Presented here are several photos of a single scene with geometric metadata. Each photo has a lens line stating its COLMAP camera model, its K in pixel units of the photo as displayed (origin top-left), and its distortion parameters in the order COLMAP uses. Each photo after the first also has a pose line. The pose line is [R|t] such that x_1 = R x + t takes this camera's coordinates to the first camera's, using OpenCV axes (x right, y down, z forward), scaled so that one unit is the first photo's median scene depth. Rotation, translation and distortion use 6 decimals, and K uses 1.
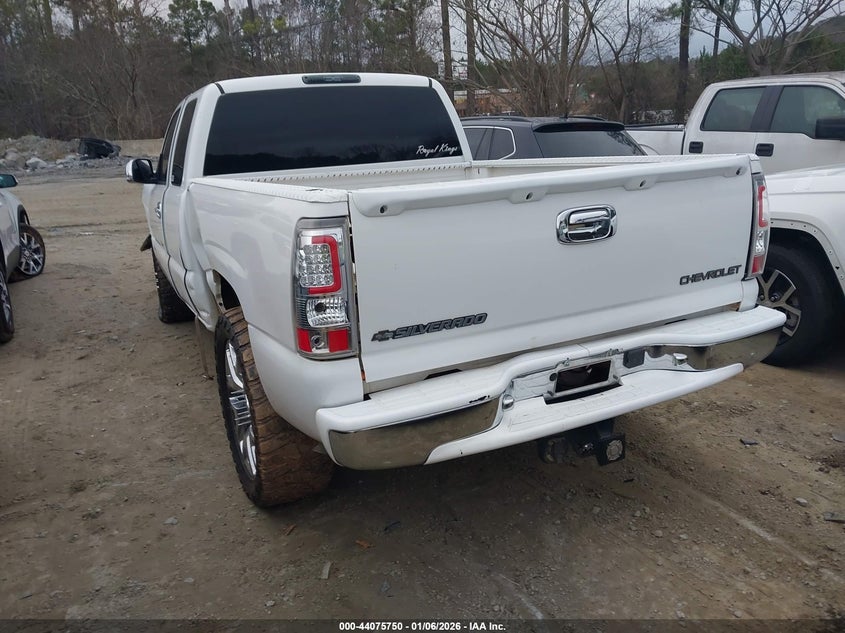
lens RADIAL K [[679.3, 0, 422.5], [0, 679.3, 316.5], [0, 0, 1]] dist [0.024924, -0.002459]
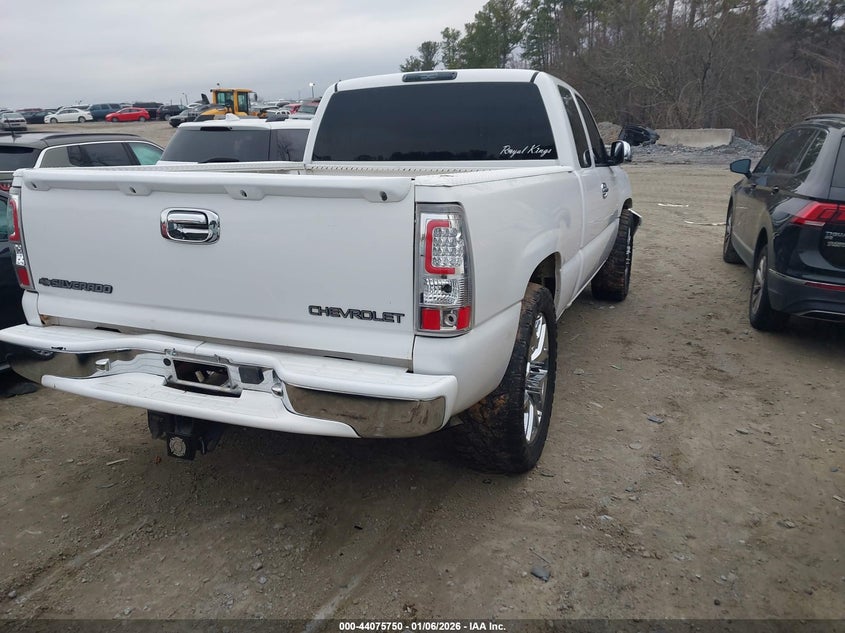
lens RADIAL K [[676.0, 0, 400.5], [0, 676.0, 318.1], [0, 0, 1]] dist [0.015491, 0.001295]
pose [[0.647784, 0.238675, -0.723471, 0.916308], [-0.223650, 0.967391, 0.118892, -0.144777], [0.728256, 0.084789, 0.680040, 0.409837]]
